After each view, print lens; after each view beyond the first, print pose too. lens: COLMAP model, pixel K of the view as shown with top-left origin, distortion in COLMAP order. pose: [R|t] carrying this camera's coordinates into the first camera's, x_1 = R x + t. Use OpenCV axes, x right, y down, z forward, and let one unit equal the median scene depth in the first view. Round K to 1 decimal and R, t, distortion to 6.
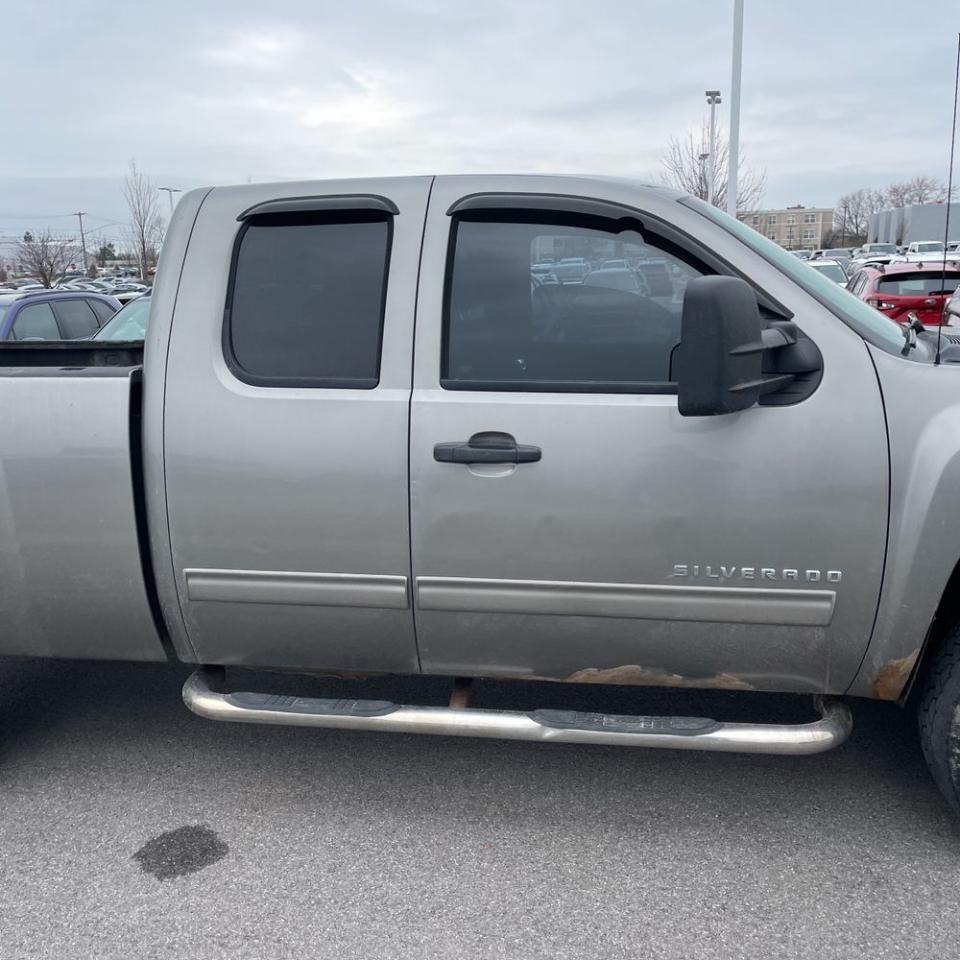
lens RADIAL K [[964.9, 0, 480.0], [0, 964.9, 480.0], [0, 0, 1]] dist [0.100256, -0.142258]
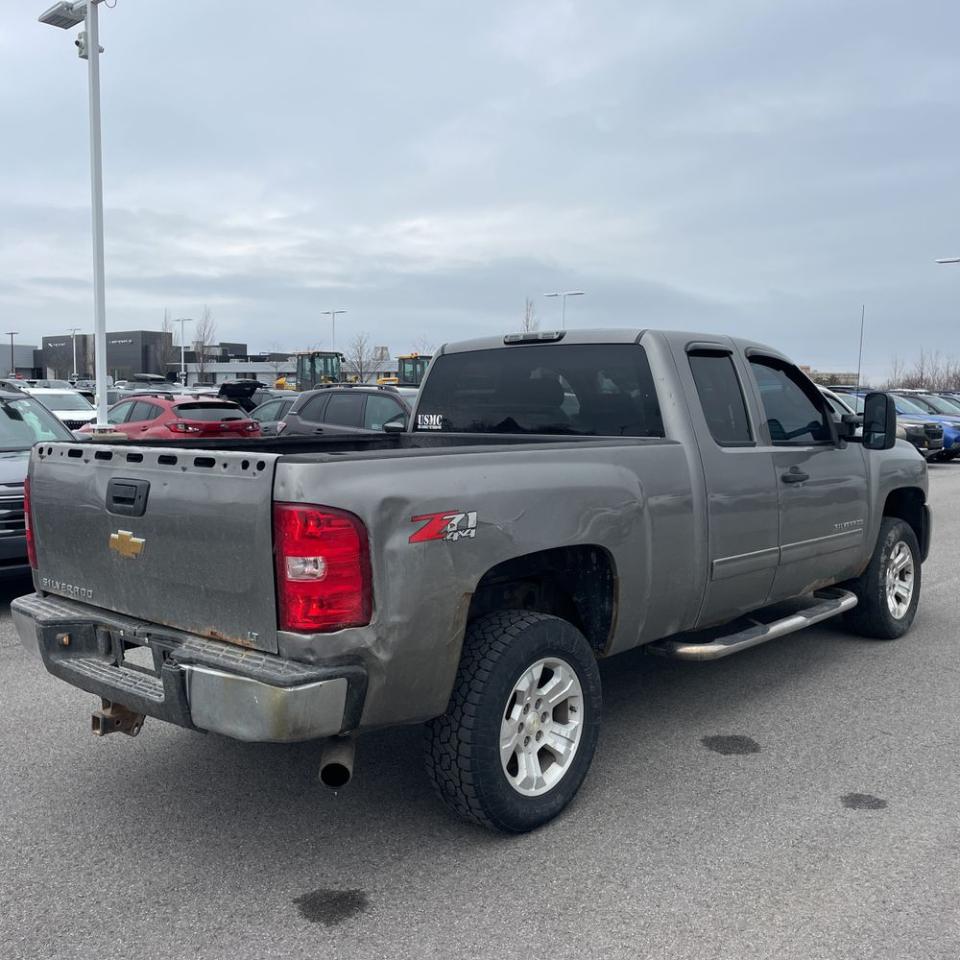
lens RADIAL K [[954.7, 0, 479.4], [0, 954.7, 463.0], [0, 0, 1]] dist [0.062434, -0.012582]
pose [[0.539606, -0.023649, 0.841586, -1.745344], [0.151847, 0.985947, -0.069656, -0.015441], [-0.828111, 0.165379, 0.535613, 0.424985]]
